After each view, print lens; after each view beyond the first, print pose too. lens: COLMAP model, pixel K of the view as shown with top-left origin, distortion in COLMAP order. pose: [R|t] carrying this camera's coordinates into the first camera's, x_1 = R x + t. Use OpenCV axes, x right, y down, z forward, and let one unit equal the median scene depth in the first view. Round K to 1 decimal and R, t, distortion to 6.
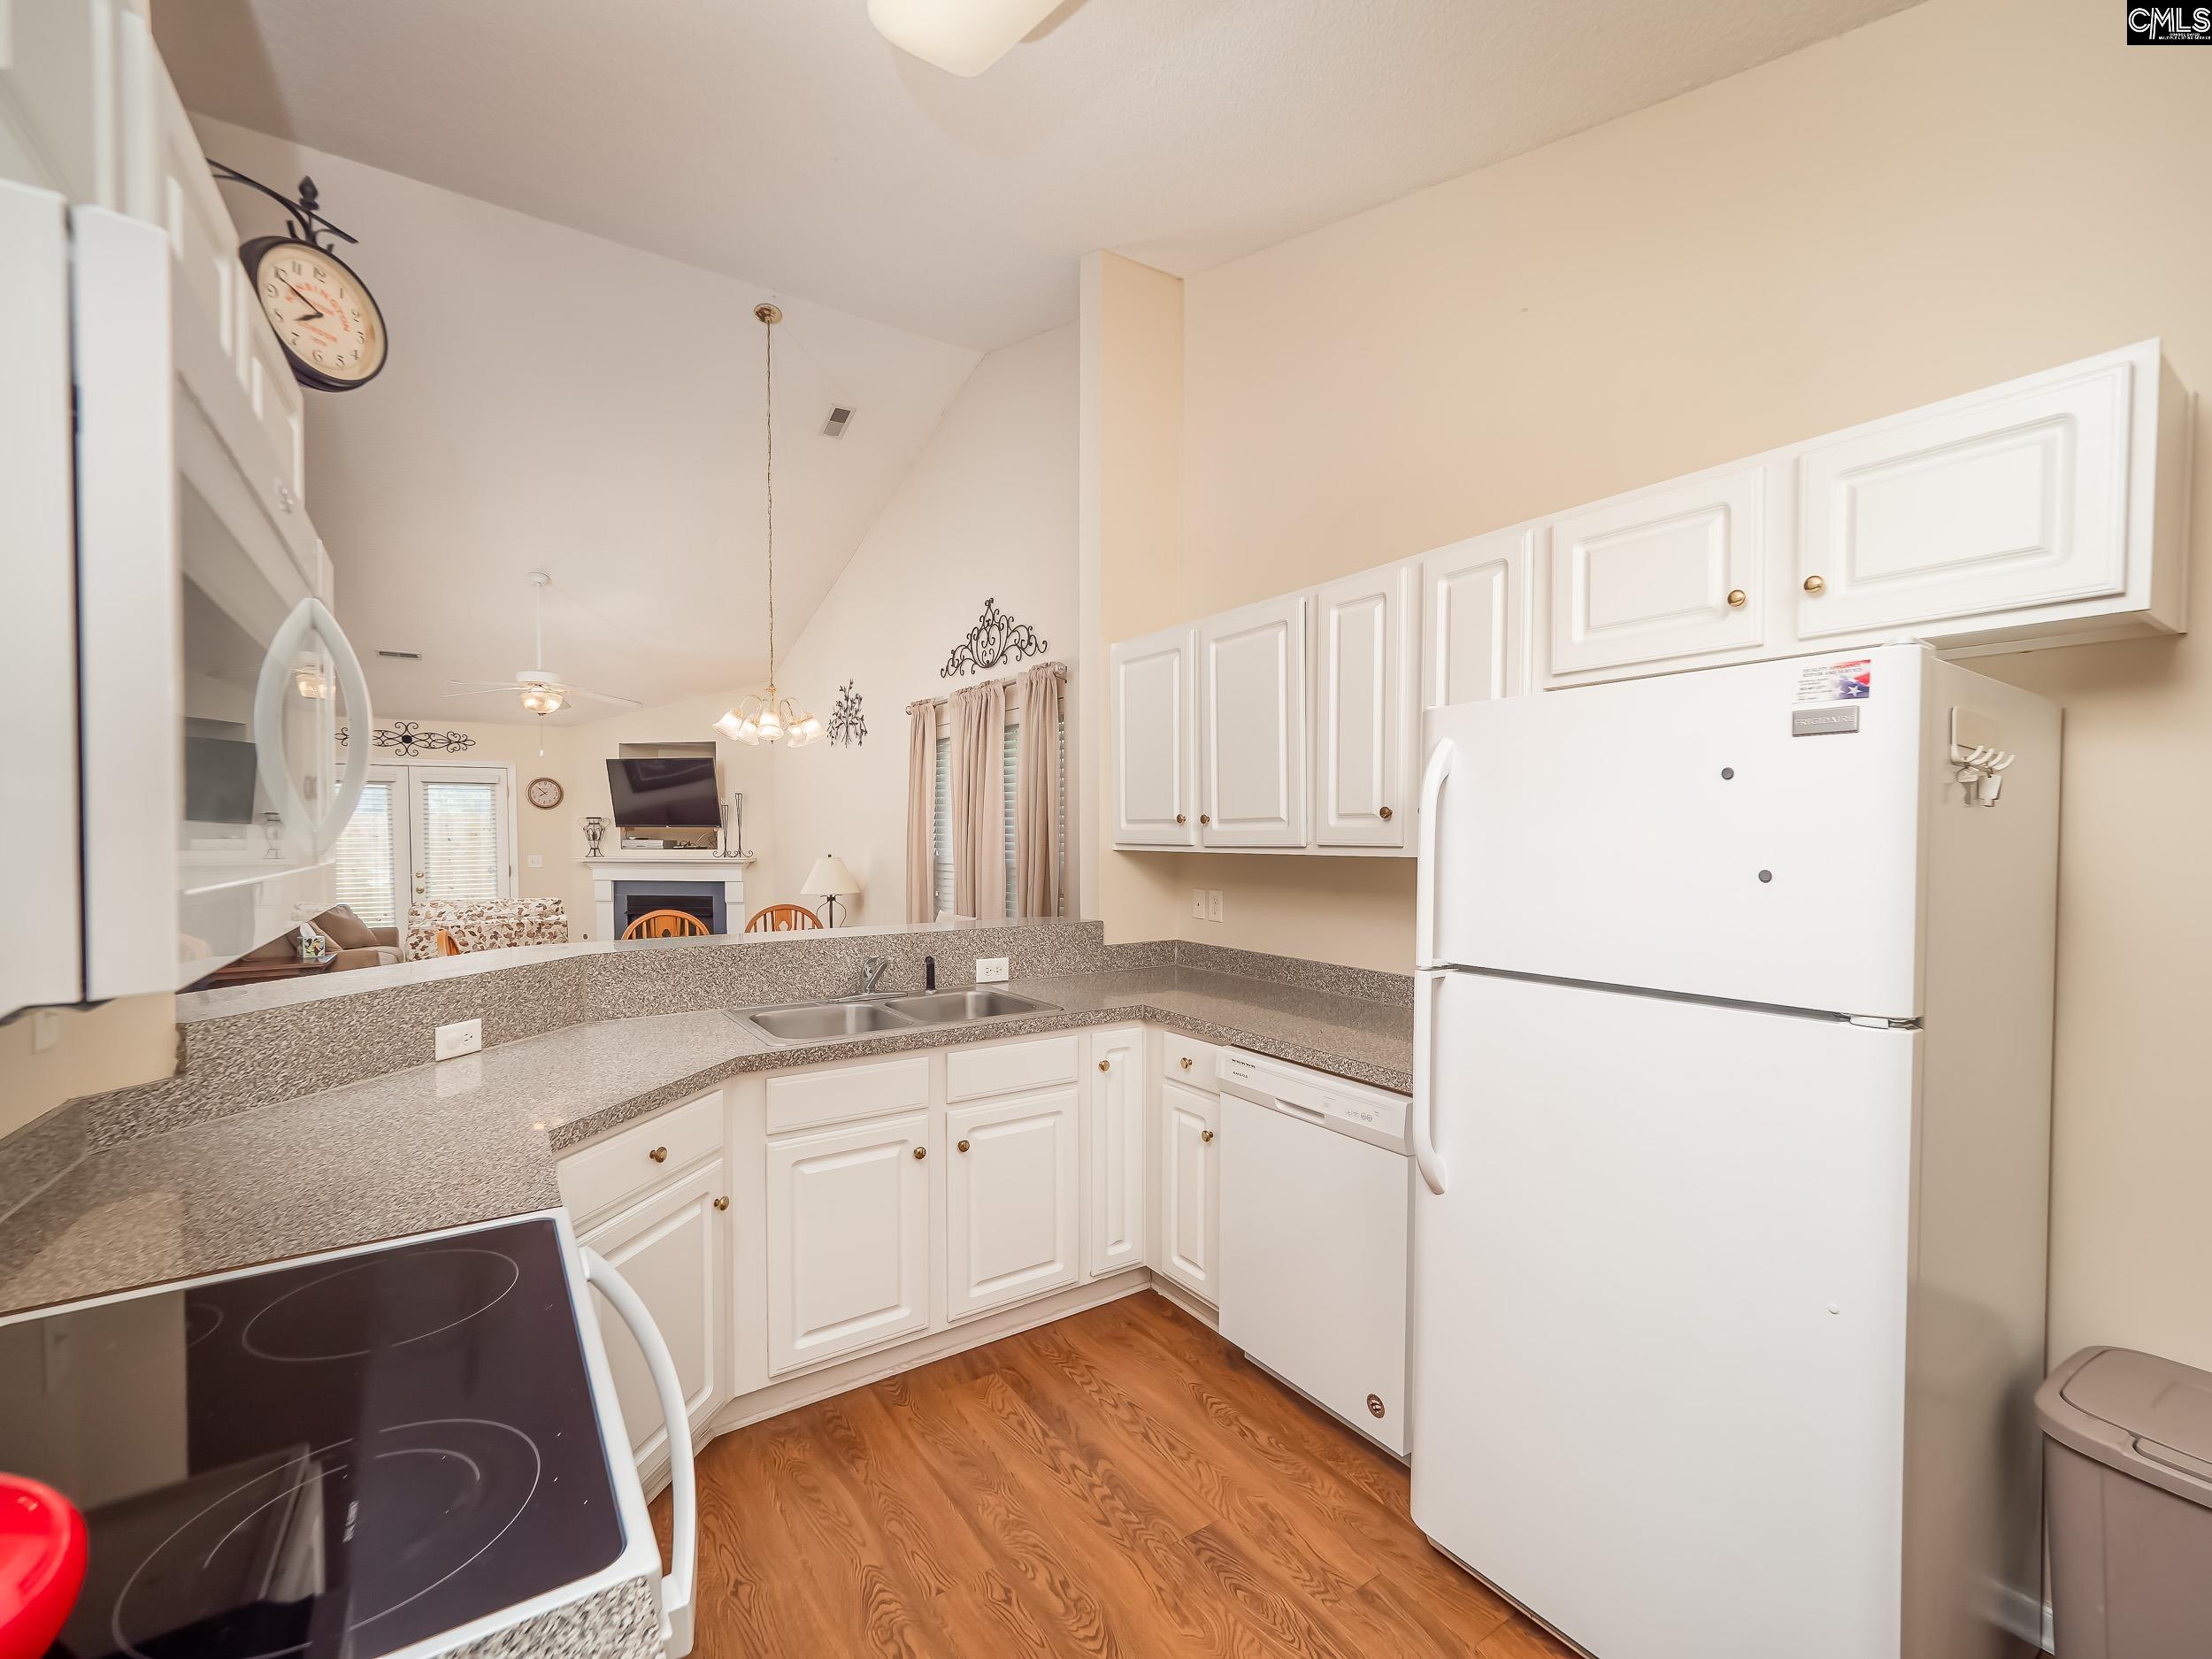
lens RADIAL K [[939.4, 0, 1114.1], [0, 939.4, 856.9], [0, 0, 1]] dist [-0.003743, -0.002715]
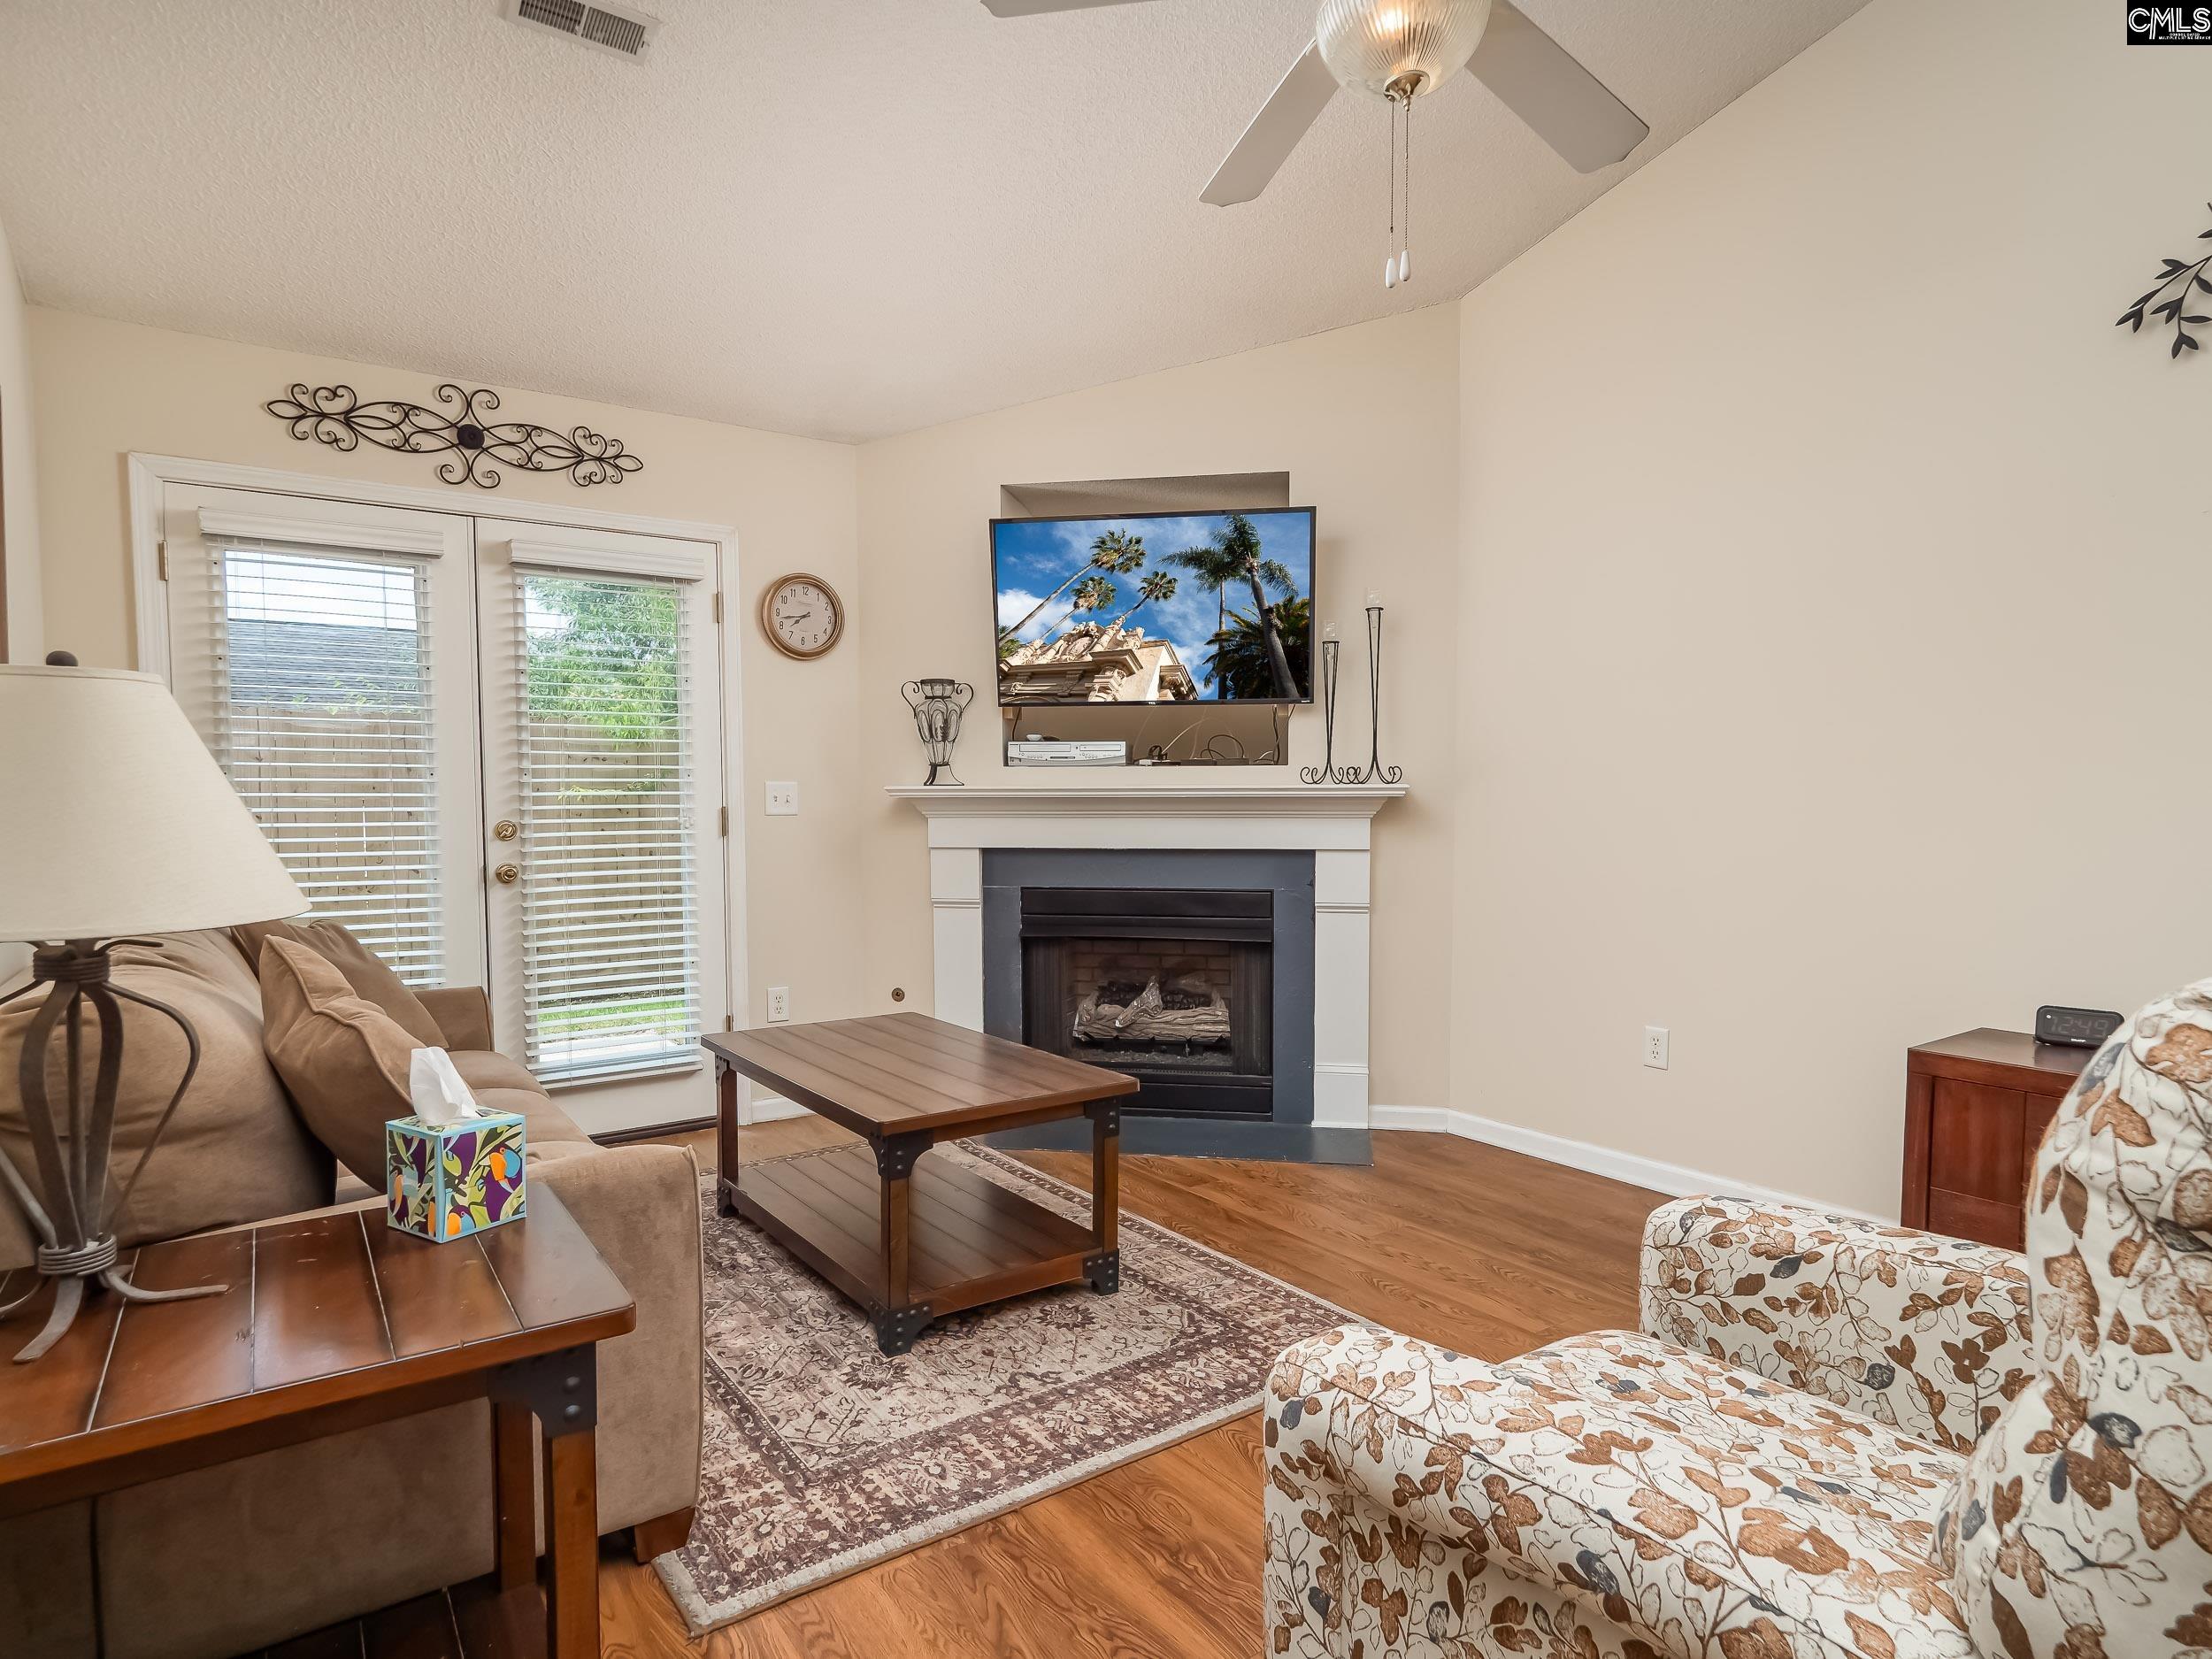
lens RADIAL K [[1215.7, 0, 1104.4], [0, 1215.7, 847.3], [0, 0, 1]] dist [0.000009, -0.000296]
pose [[0.999643, -0.003338, 0.026492, -0.858234], [0.002983, 0.999905, 0.013427, 0.031321], [-0.026534, -0.013344, 0.999559, 0.876955]]
